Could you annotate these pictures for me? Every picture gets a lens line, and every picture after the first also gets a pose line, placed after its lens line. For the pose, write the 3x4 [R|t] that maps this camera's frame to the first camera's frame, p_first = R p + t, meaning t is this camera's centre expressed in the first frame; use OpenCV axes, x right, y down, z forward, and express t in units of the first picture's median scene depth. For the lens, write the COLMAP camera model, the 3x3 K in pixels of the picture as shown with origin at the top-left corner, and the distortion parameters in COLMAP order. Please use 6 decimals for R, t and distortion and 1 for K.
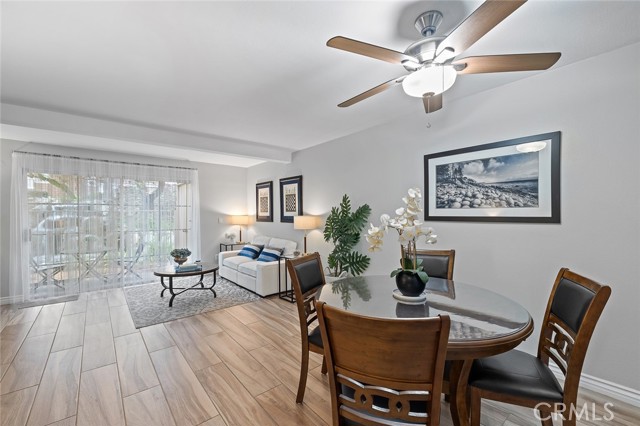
lens RADIAL K [[268.8, 0, 319.6], [0, 268.8, 215.2], [0, 0, 1]] dist [0.002891, -0.000889]
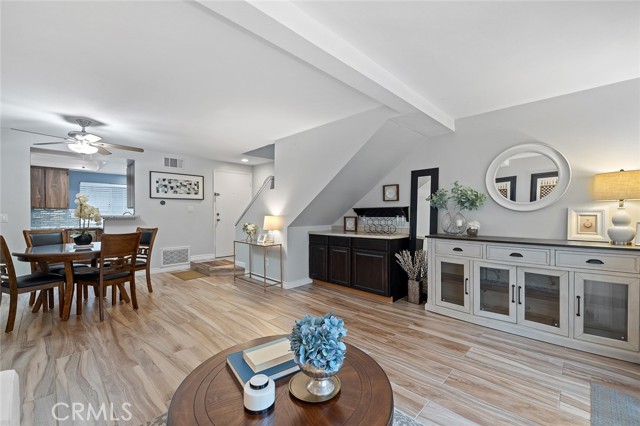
lens RADIAL K [[268.8, 0, 316.8], [0, 268.8, 214.5], [0, 0, 1]] dist [0.002891, -0.000889]
pose [[-0.995229, 0.007502, -0.097277, -0.507797], [0.006283, 0.999898, 0.012826, 0.017175], [0.097363, 0.012154, -0.995175, 1.324496]]
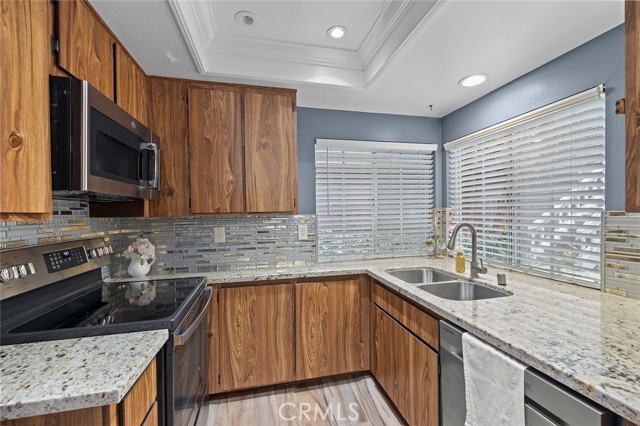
lens RADIAL K [[268.8, 0, 319.3], [0, 268.8, 212.9], [0, 0, 1]] dist [0.002891, -0.000889]
pose [[-0.892615, 0.017836, 0.450467, 0.459618], [0.020852, 0.999781, 0.001732, -0.006099], [-0.450338, 0.010939, -0.892791, 0.121892]]
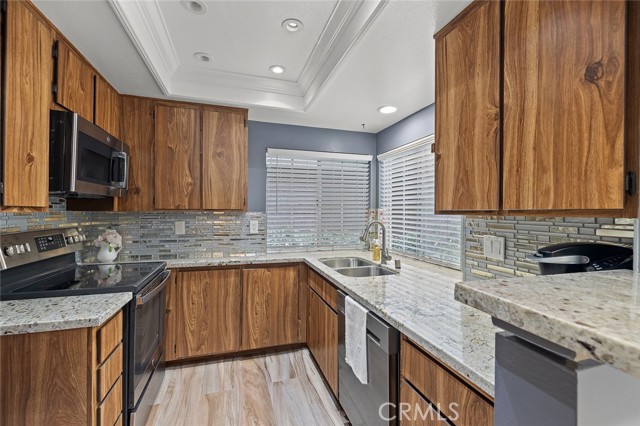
lens RADIAL K [[268.8, 0, 313.0], [0, 268.8, 207.5], [0, 0, 1]] dist [0.002891, -0.000889]
pose [[-0.923578, 0.004359, 0.383385, 0.353881], [0.000089, 0.999938, -0.011156, -0.006070], [-0.383410, -0.010269, -0.923521, 0.193151]]
